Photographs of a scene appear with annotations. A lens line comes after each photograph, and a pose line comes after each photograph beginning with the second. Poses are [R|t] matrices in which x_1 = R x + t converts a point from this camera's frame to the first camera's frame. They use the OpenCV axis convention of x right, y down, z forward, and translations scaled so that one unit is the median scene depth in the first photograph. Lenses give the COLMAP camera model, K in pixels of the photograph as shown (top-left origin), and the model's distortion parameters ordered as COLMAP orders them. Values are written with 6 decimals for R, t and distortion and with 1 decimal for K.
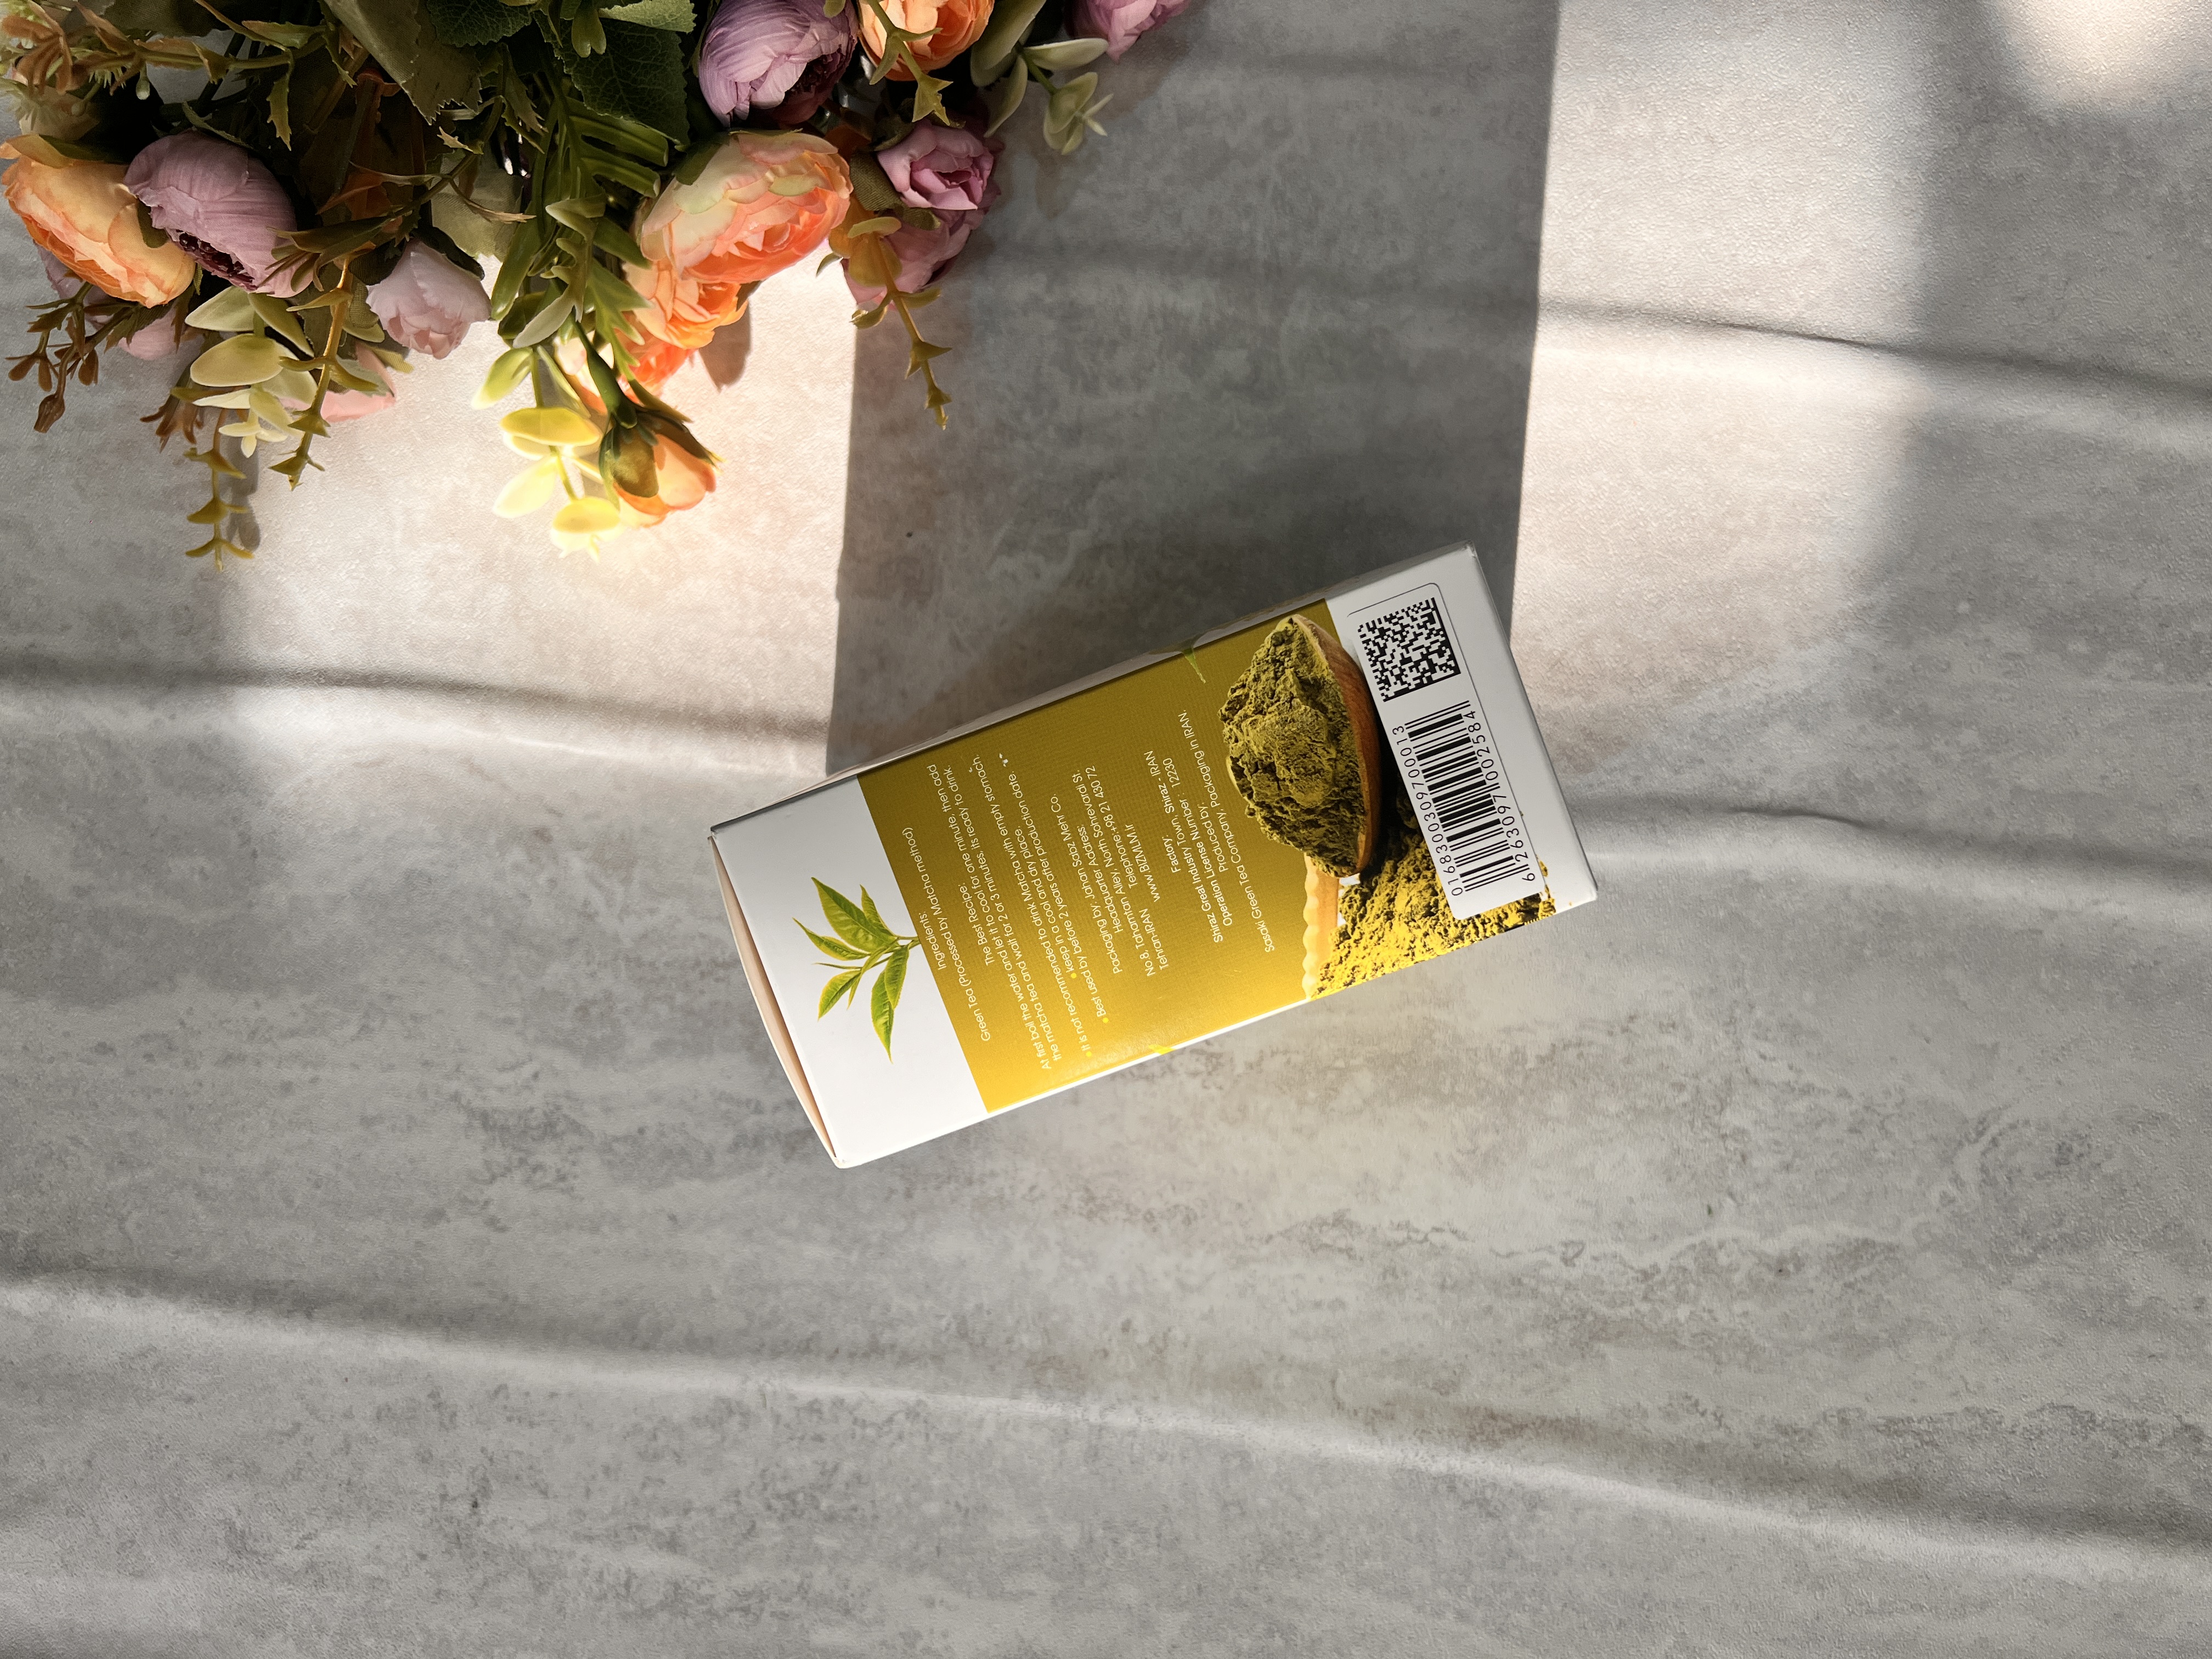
lens RADIAL K [[1601.5, 0, 1106.0], [0, 1601.5, 829.5], [0, 0, 1]] dist [0.018480, -0.034424]
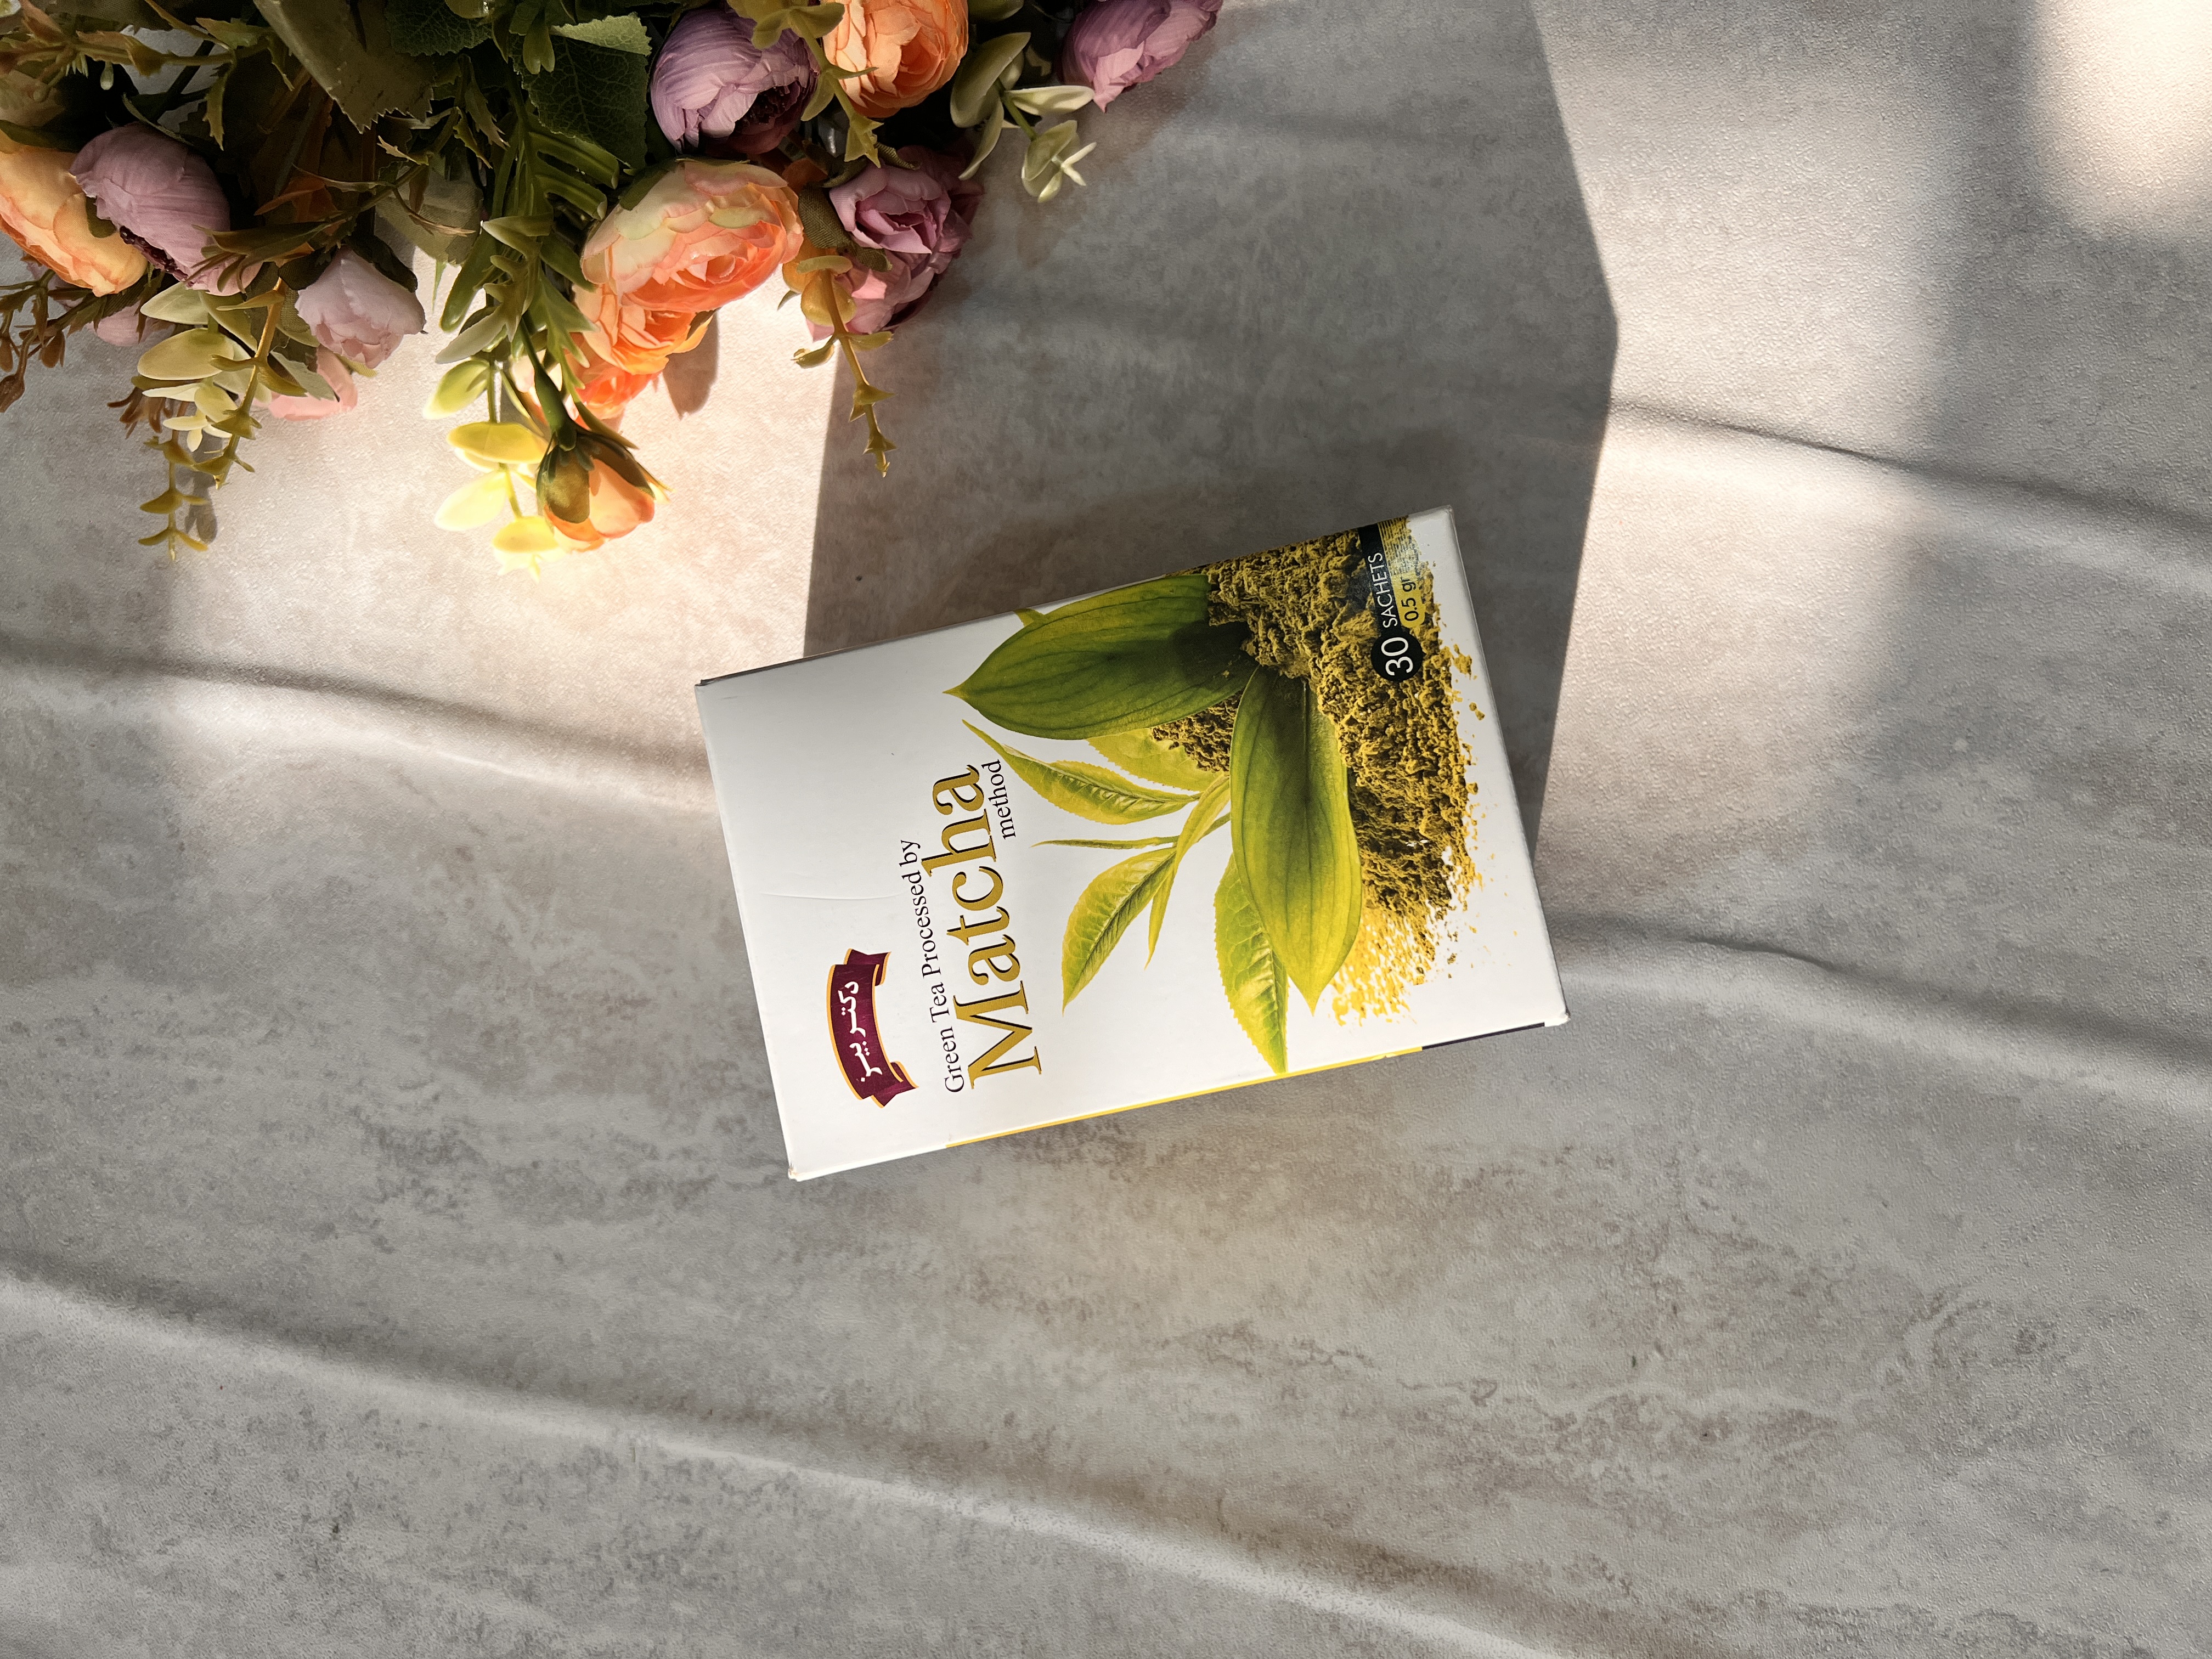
lens RADIAL K [[1601.5, 0, 1106.0], [0, 1601.5, 829.5], [0, 0, 1]] dist [0.018480, -0.034424]
pose [[0.994753, 0.086446, -0.054707, 0.093914], [-0.087443, 0.996039, -0.016096, -0.030452], [0.053098, 0.020795, 0.998373, 0.042005]]
